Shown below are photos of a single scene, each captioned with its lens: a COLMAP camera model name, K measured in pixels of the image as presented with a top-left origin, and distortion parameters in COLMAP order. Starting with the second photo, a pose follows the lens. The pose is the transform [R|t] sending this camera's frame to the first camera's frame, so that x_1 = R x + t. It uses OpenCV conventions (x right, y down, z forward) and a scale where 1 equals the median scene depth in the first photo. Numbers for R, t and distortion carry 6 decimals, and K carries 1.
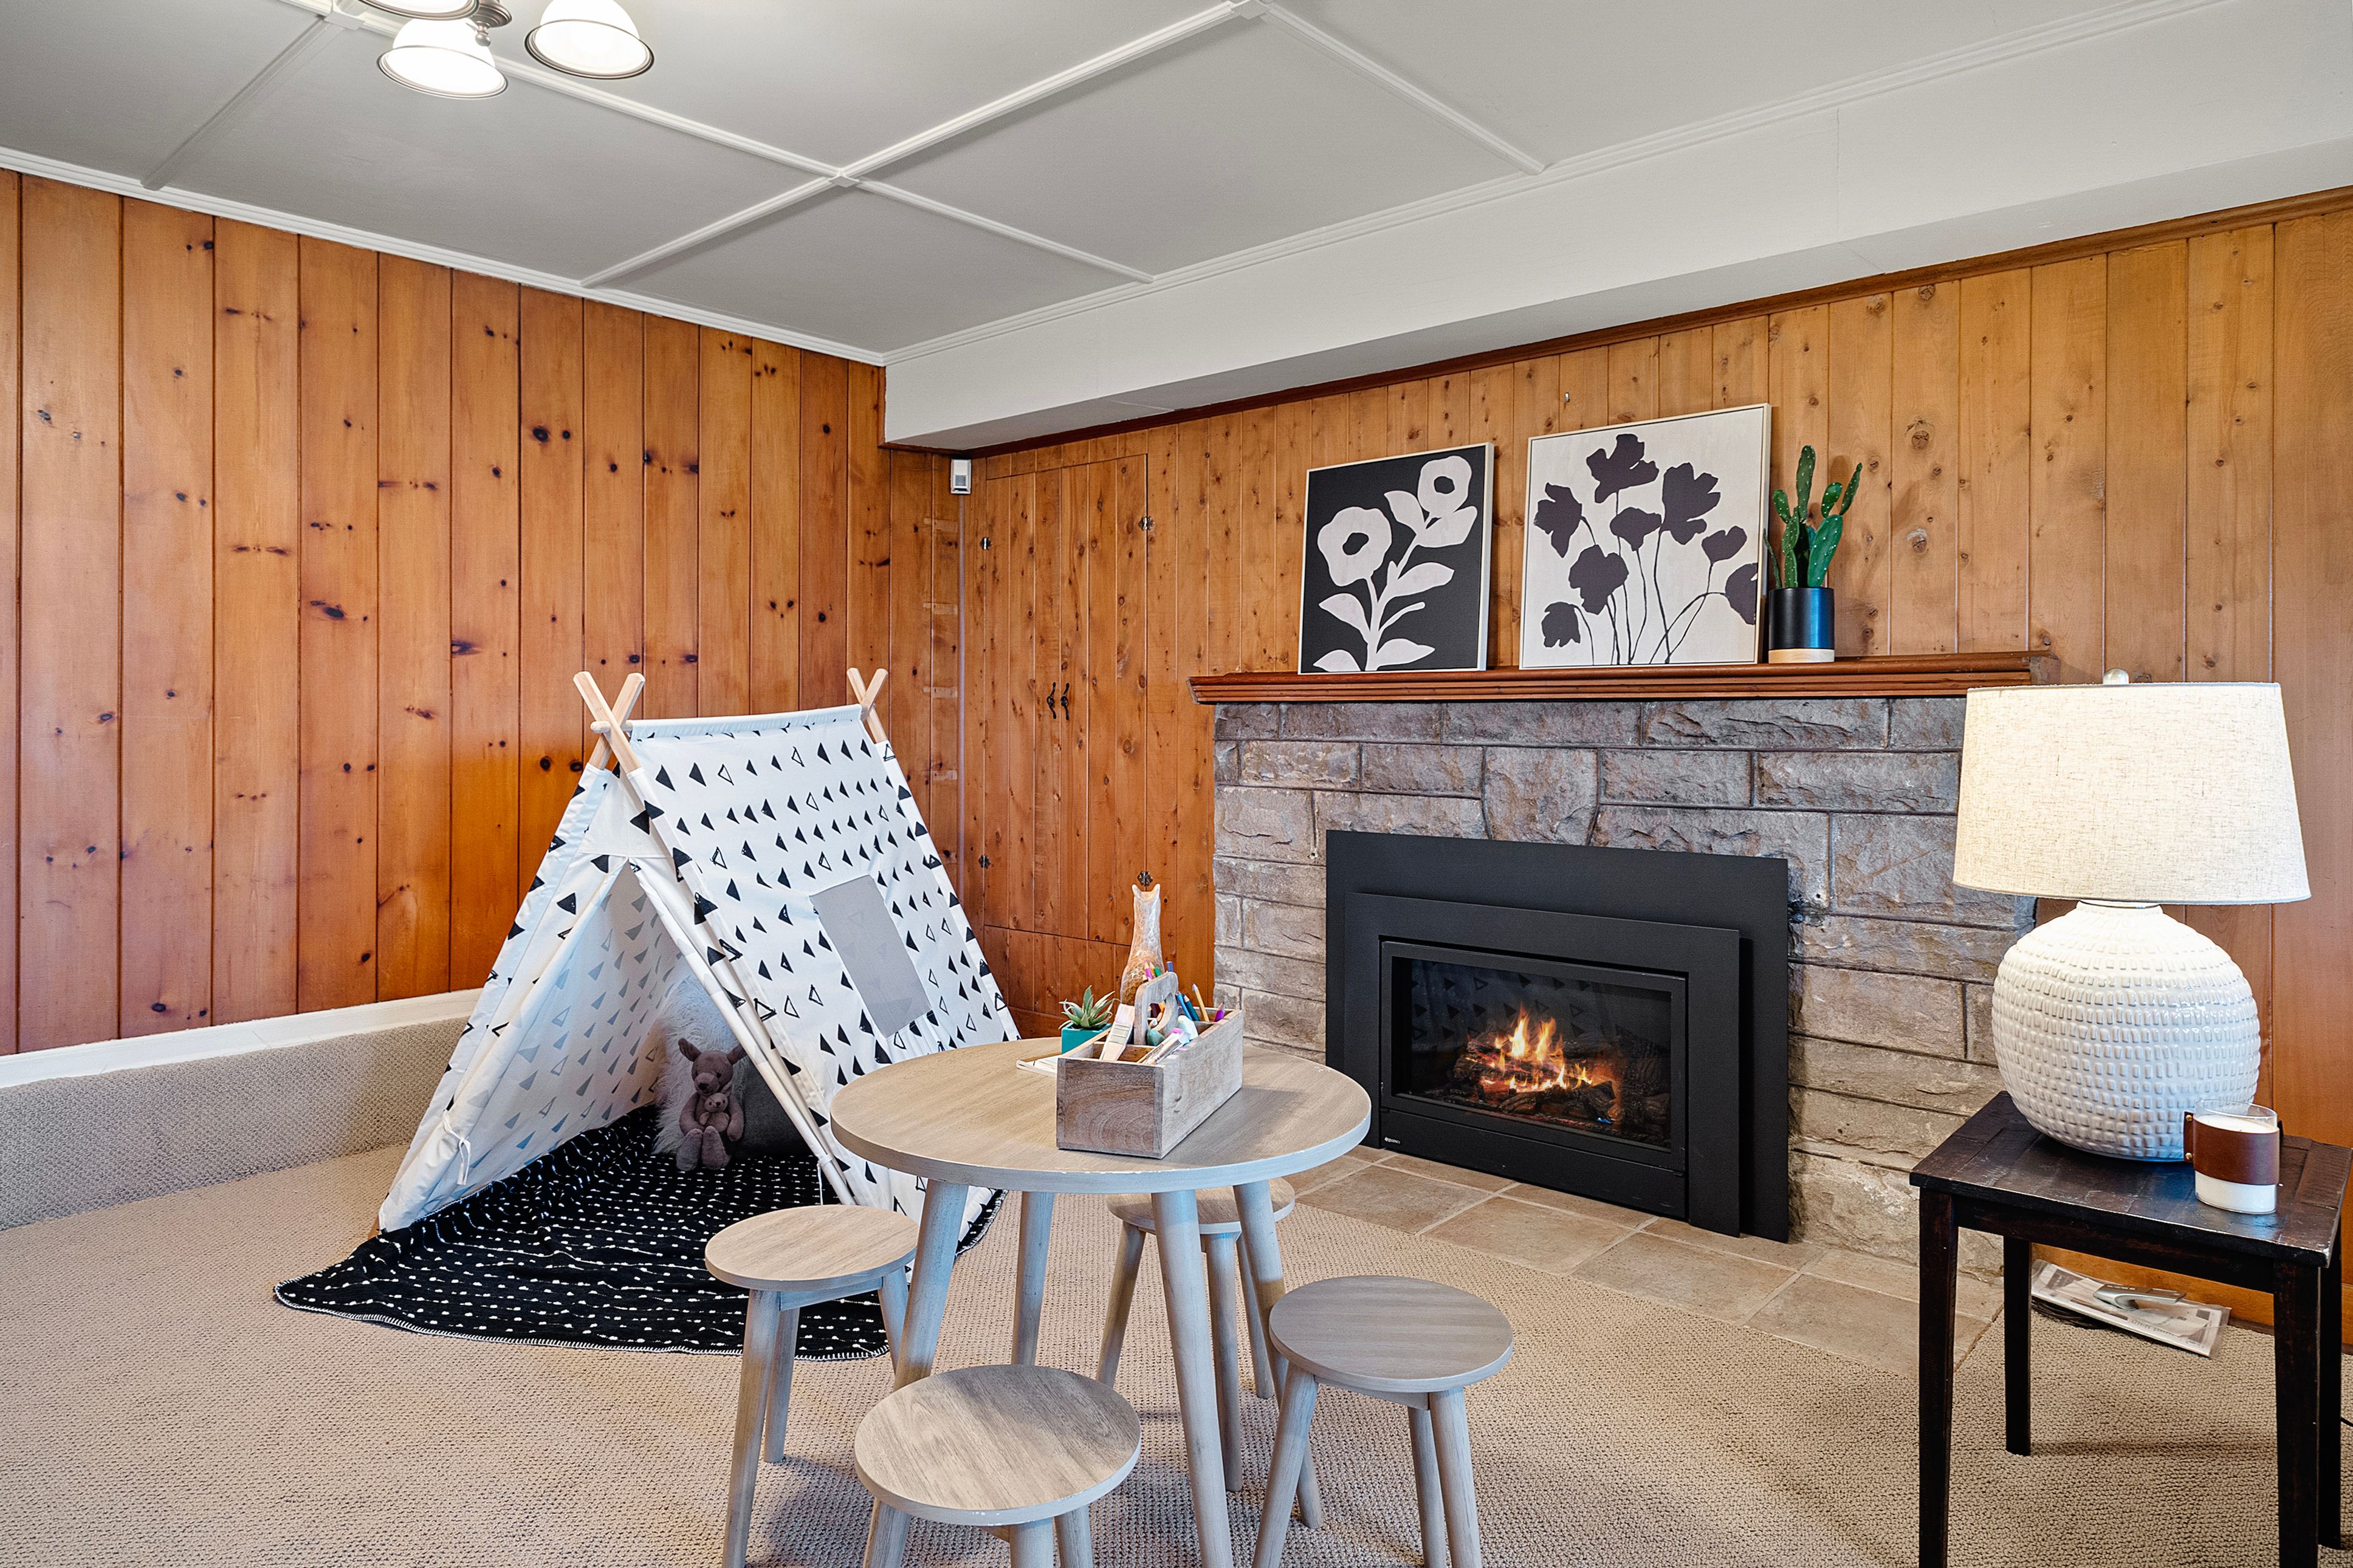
lens RADIAL K [[1410.4, 0, 1180.1], [0, 1410.4, 750.9], [0, 0, 1]] dist [0.008663, -0.001230]
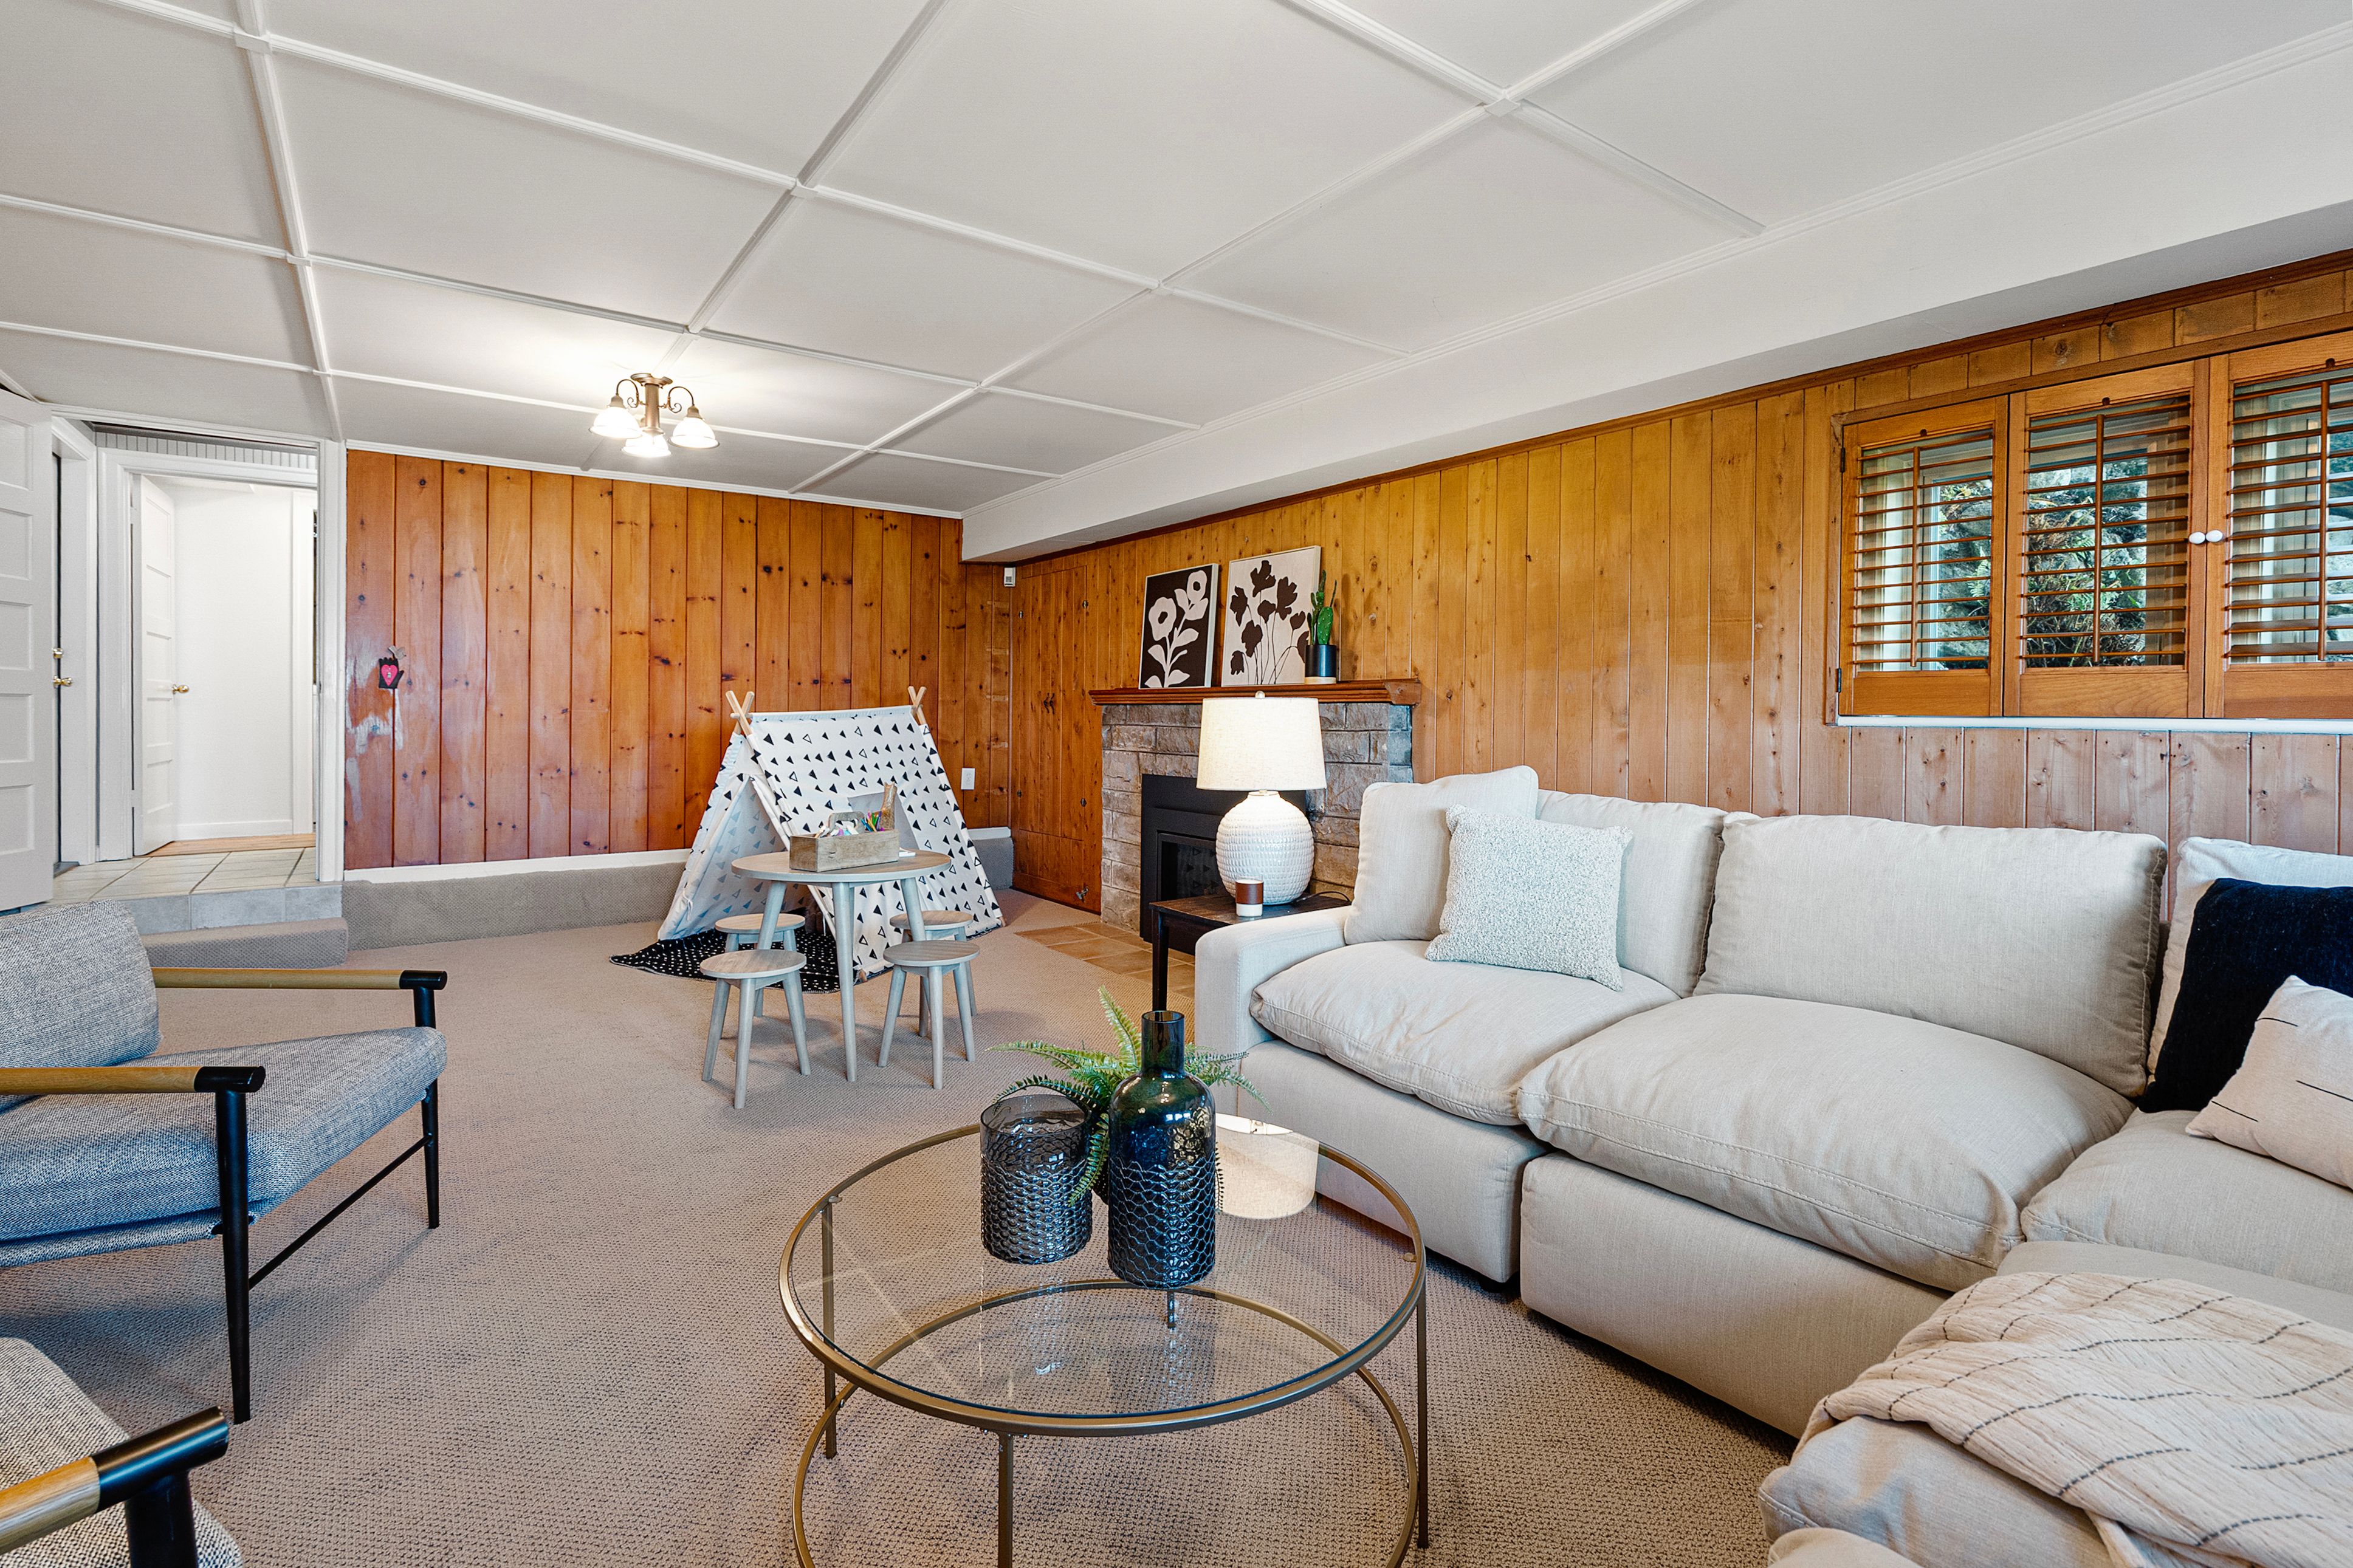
lens RADIAL K [[1073.6, 0, 1181.0], [0, 1073.6, 745.5], [0, 0, 1]] dist [-0.004156, 0.000550]
pose [[0.976197, 0.008899, -0.216702, 0.475781], [-0.007619, 0.999948, 0.006742, 0.009906], [0.216751, -0.004930, 0.976214, -0.373188]]
